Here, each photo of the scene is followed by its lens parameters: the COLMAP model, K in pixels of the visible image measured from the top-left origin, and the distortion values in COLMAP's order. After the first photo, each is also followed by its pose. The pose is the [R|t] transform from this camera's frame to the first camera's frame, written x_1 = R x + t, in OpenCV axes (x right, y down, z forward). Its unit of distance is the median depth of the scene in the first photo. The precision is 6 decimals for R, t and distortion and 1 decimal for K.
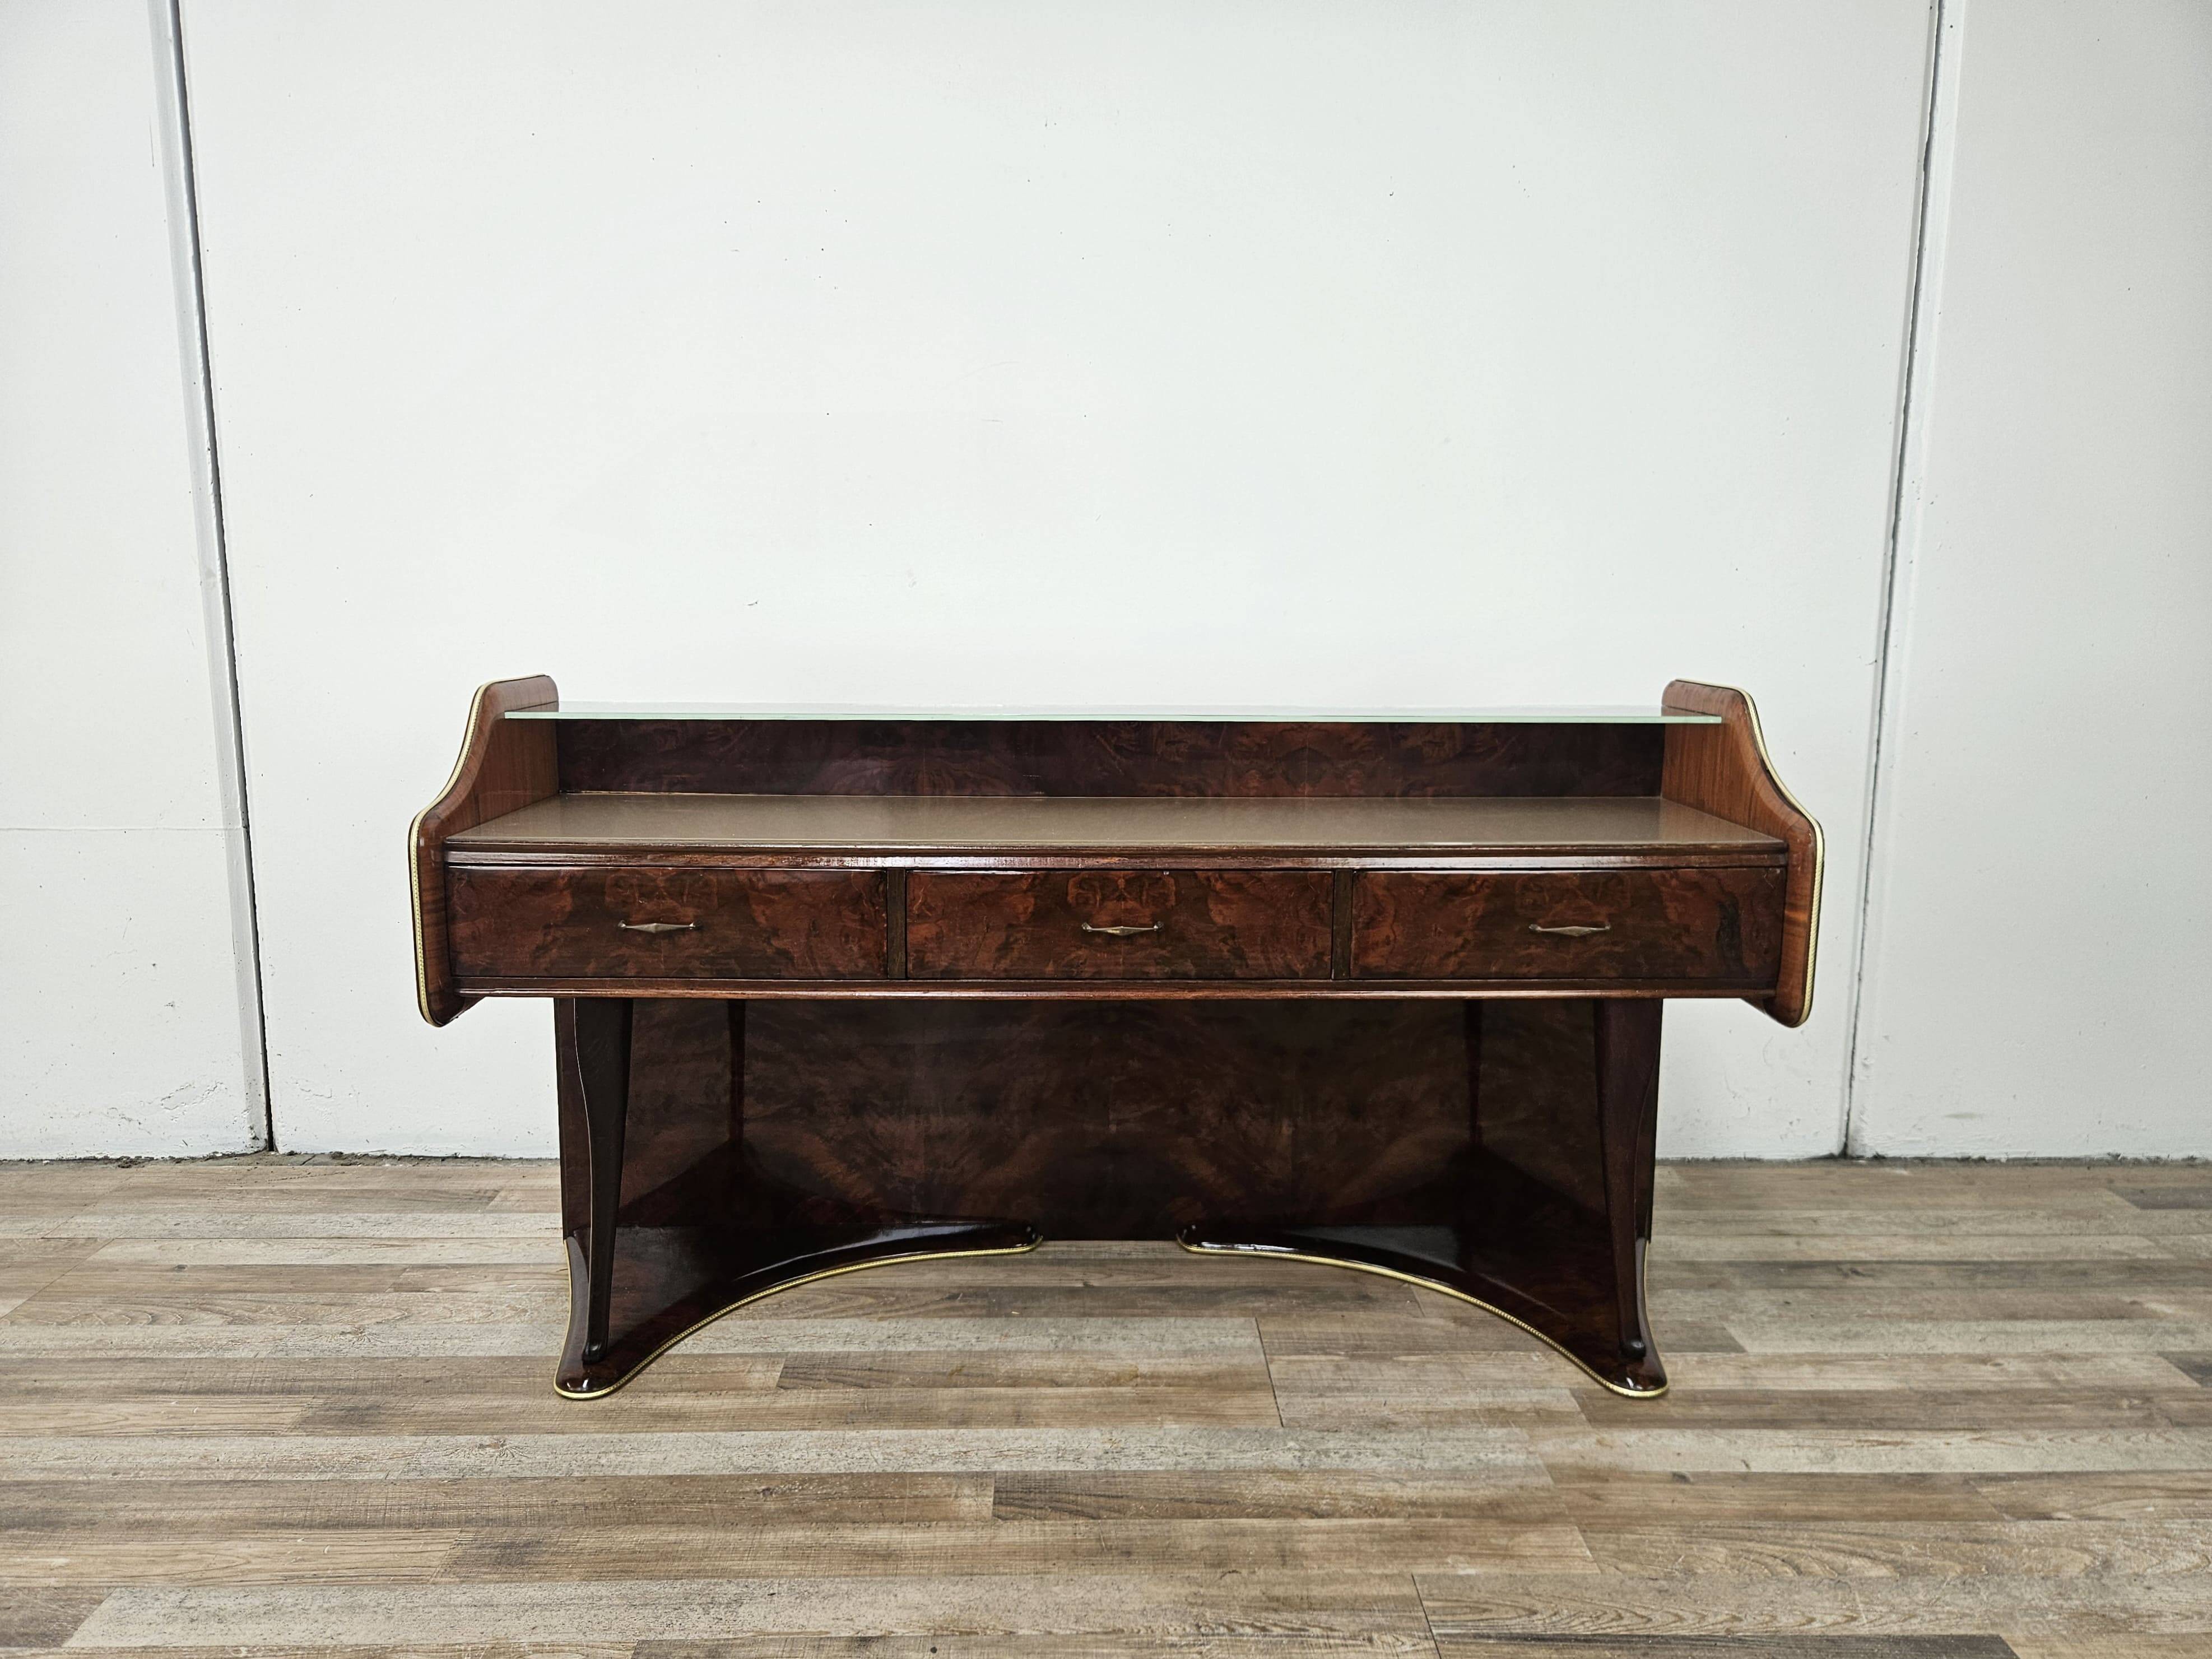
lens RADIAL K [[1483.7, 0, 1114.4], [0, 1483.7, 828.2], [0, 0, 1]] dist [0.049651, -0.052700]
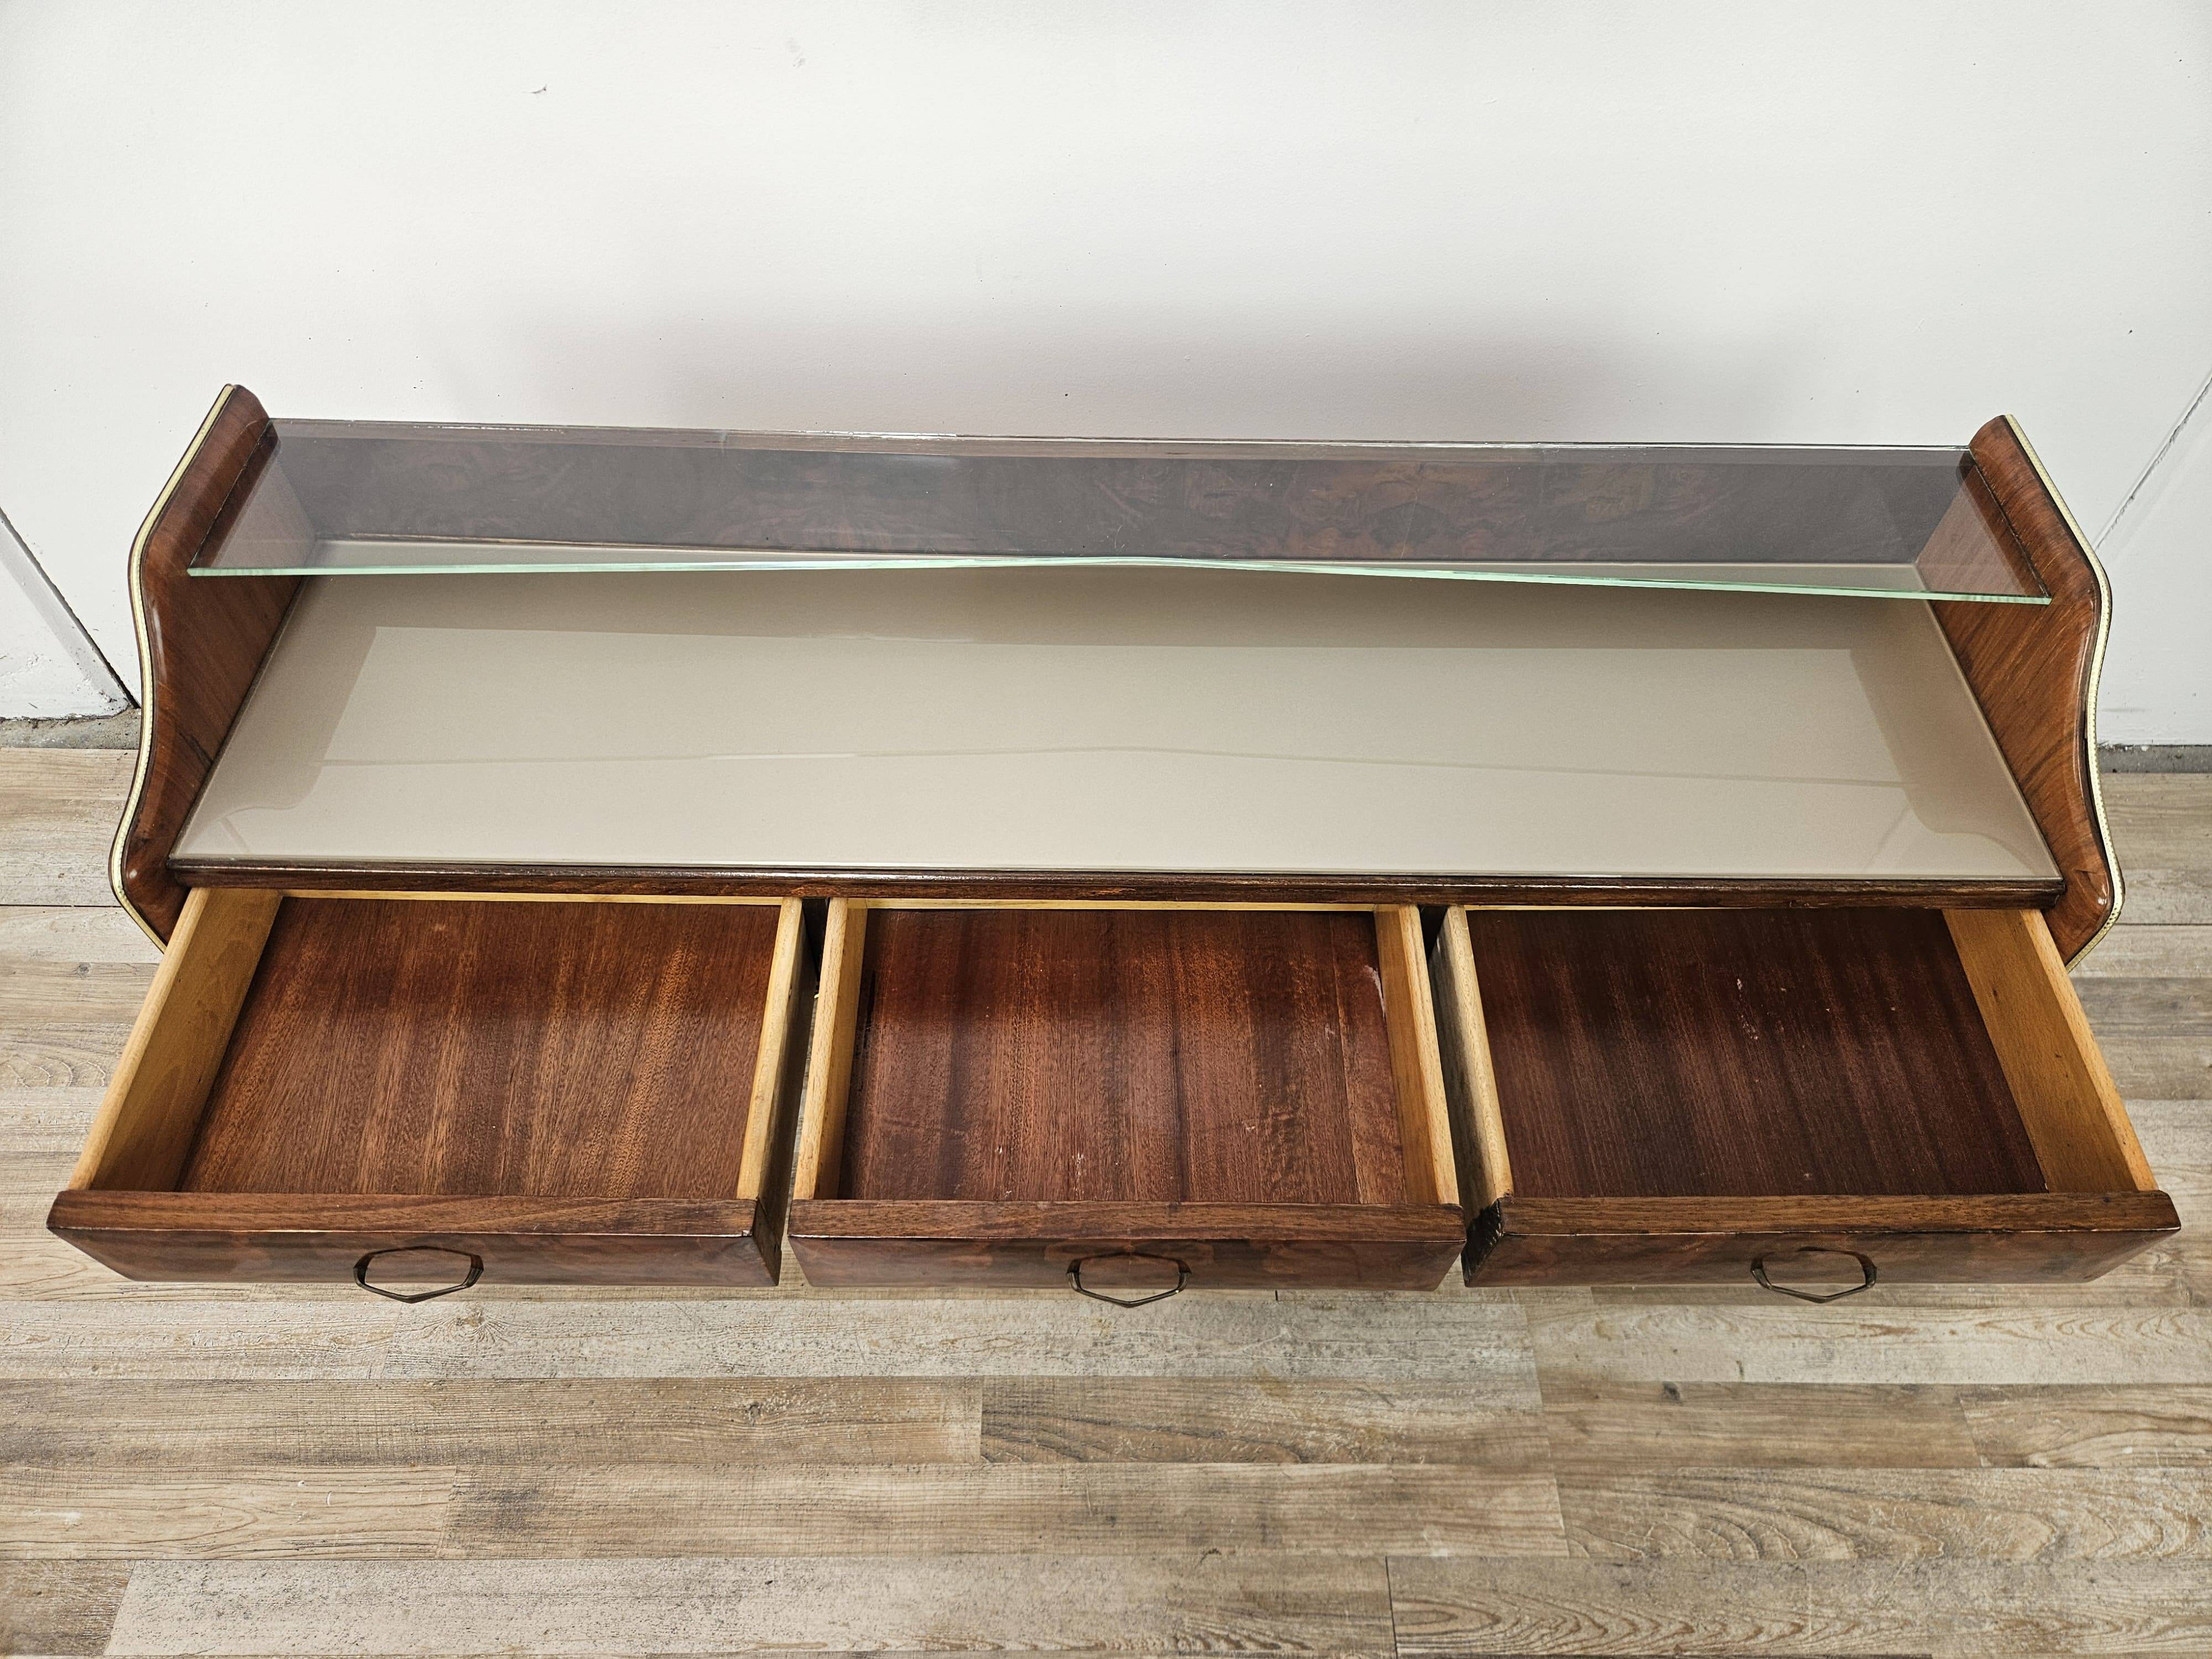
lens RADIAL K [[1483.7, 0, 1120.8], [0, 1483.7, 787.9], [0, 0, 1]] dist [0.049651, -0.052700]
pose [[0.999703, 0.024267, 0.002403, -0.000113], [-0.019565, 0.739326, 0.673063, -0.472935], [0.014556, -0.672910, 0.739581, 0.474773]]
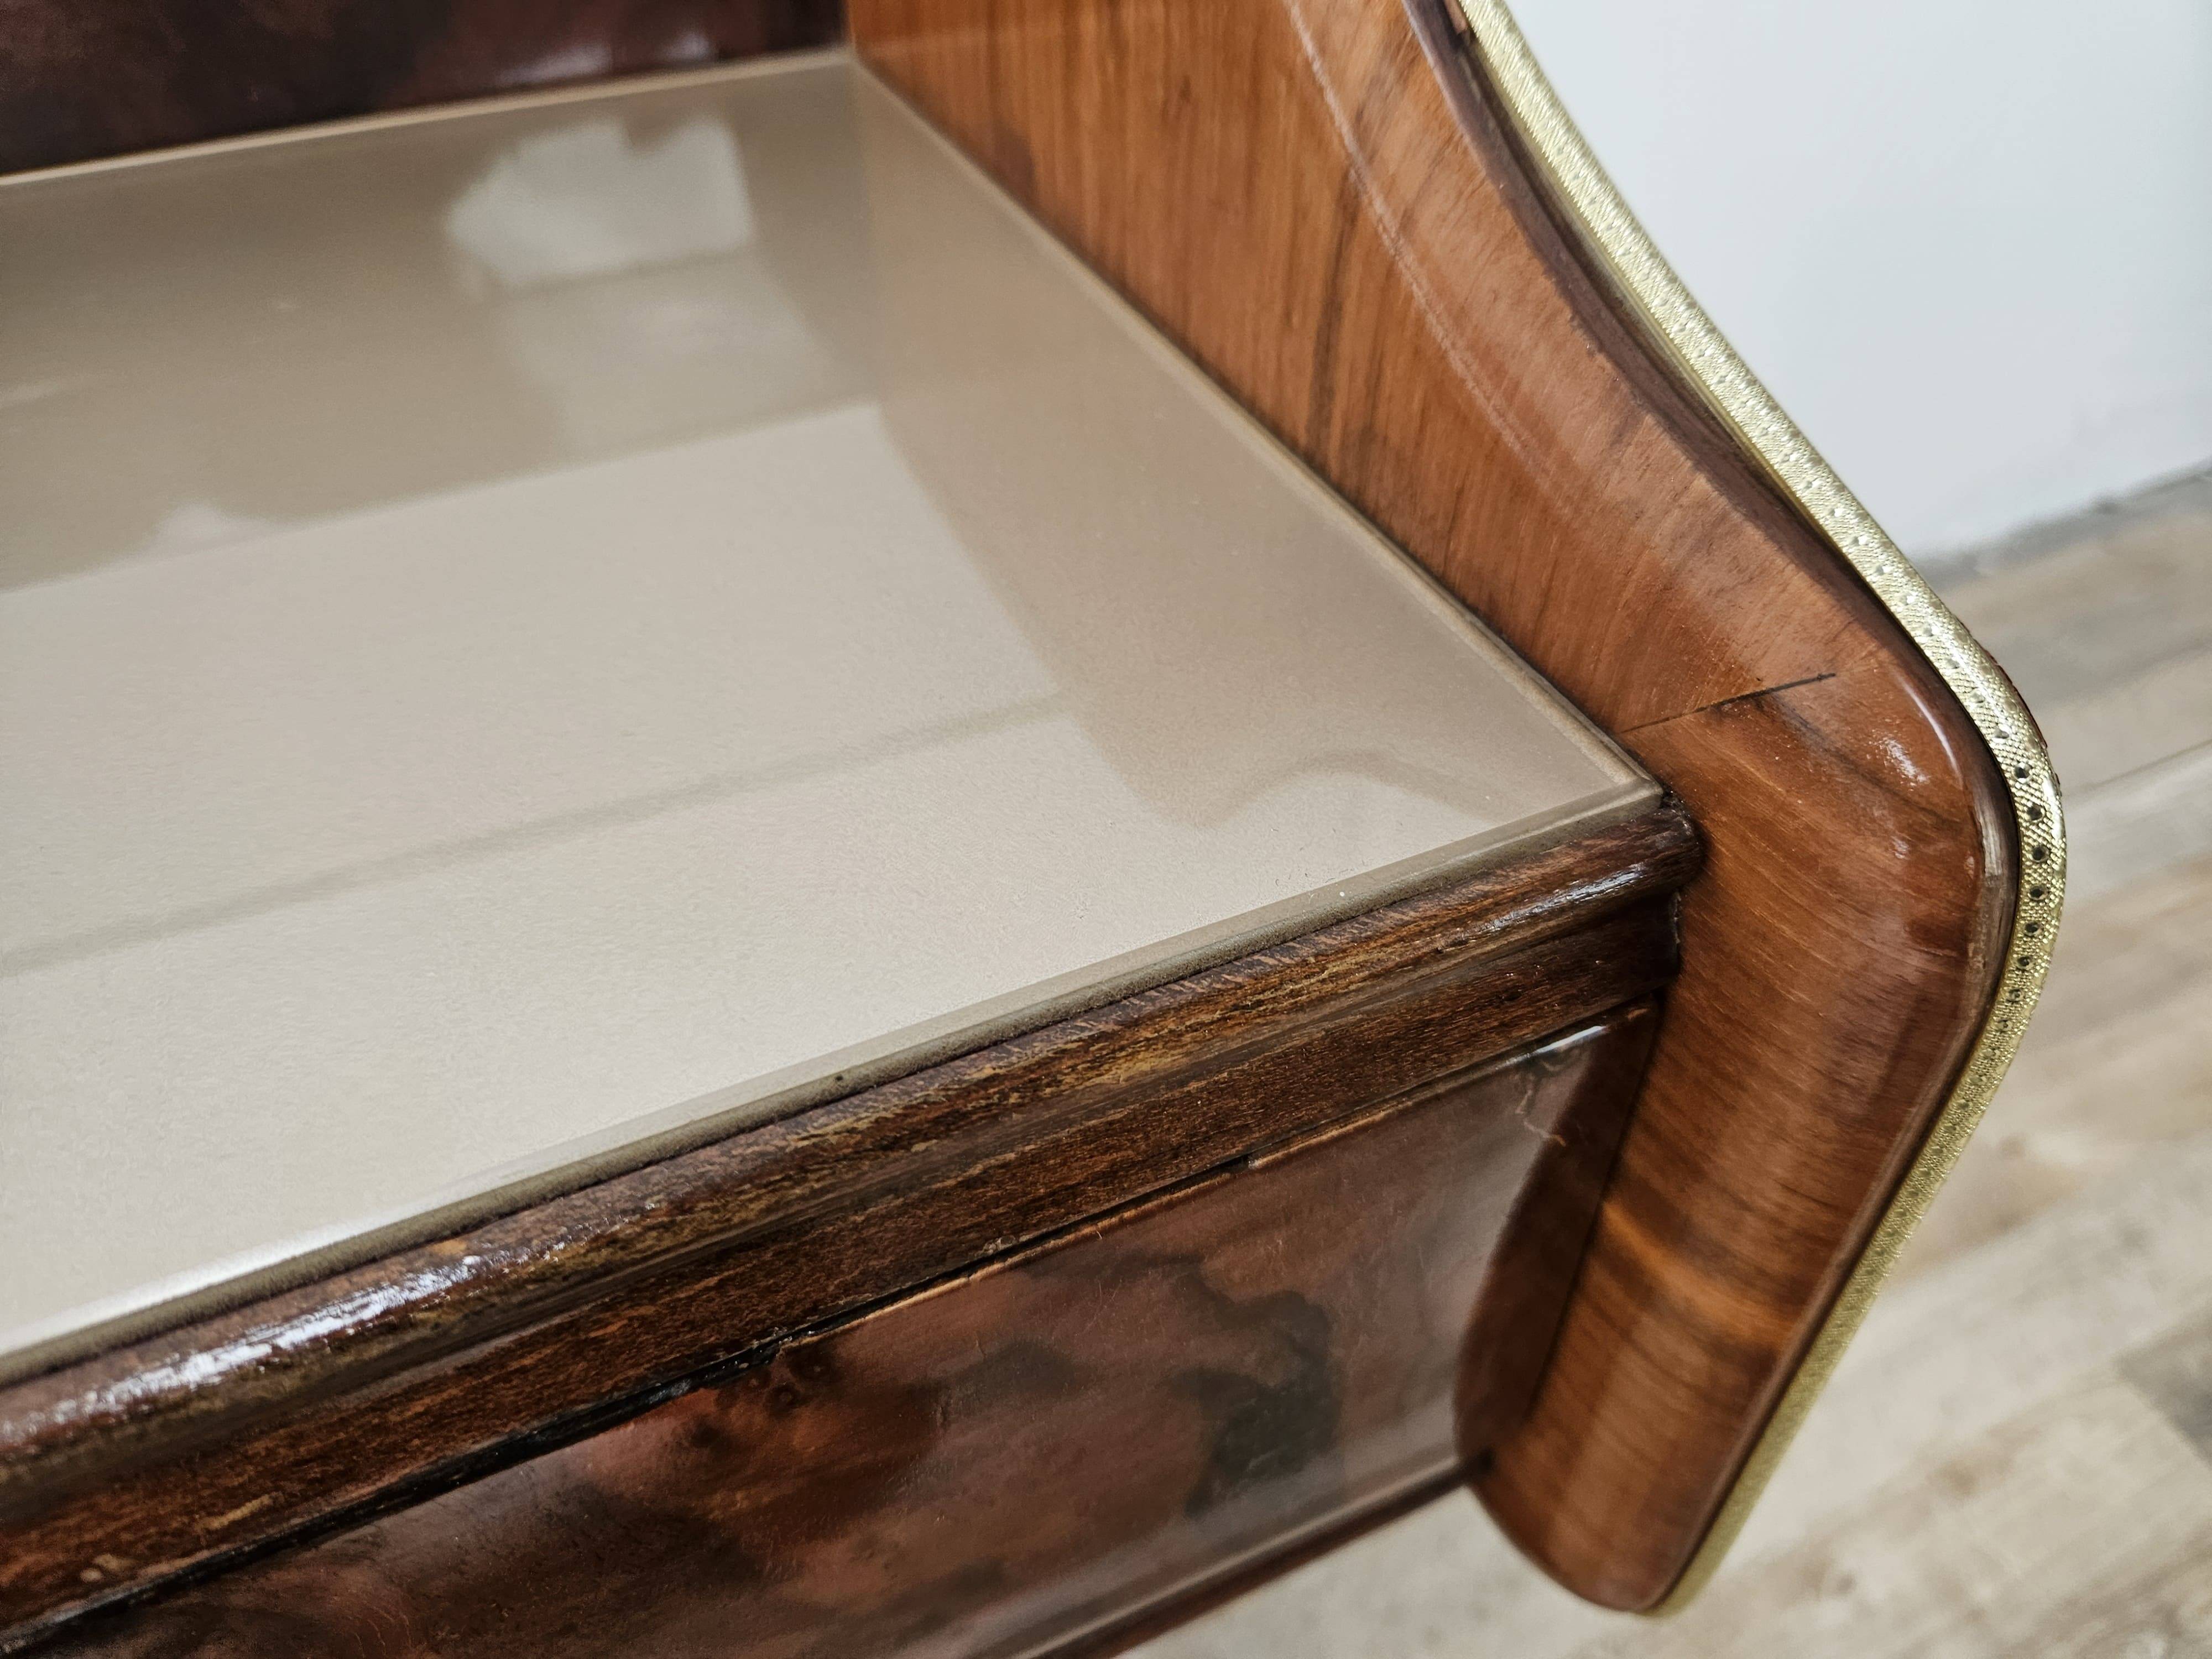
lens RADIAL K [[1521.8, 0, 1106.5], [0, 1521.8, 818.9], [0, 0, 1]] dist [-0.000127, -0.010396]
pose [[0.922422, -0.271632, 0.274507, 0.360788], [0.081284, 0.831457, 0.549611, -0.055537], [-0.377533, -0.484660, 0.789033, 0.882515]]
